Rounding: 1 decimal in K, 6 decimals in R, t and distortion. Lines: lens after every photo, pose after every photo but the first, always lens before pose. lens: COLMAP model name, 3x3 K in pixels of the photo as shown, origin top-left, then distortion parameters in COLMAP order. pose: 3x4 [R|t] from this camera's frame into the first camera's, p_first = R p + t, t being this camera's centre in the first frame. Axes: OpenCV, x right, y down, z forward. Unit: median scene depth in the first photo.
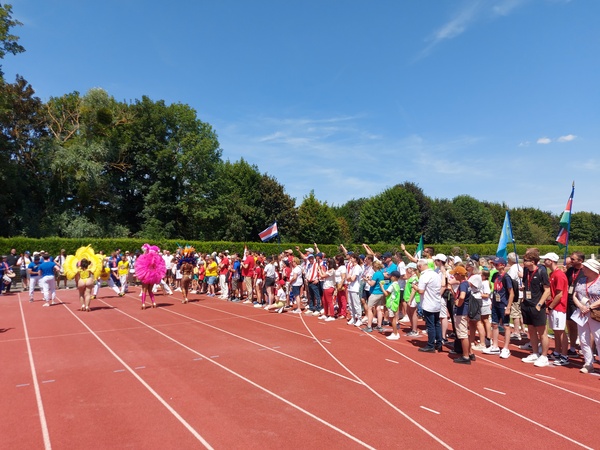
lens RADIAL K [[429.0, 0, 305.0], [0, 429.0, 227.5], [0, 0, 1]] dist [0.074415, -0.052369]
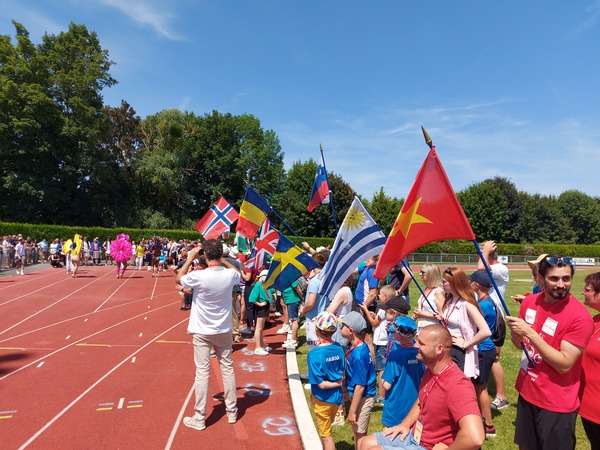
lens RADIAL K [[429.0, 0, 309.1], [0, 429.0, 232.8], [0, 0, 1]] dist [0.074415, -0.052369]
pose [[0.958874, 0.024069, -0.282810, 0.161228], [-0.016749, 0.999460, 0.028272, -0.004171], [0.283338, -0.022373, 0.958759, -0.050875]]
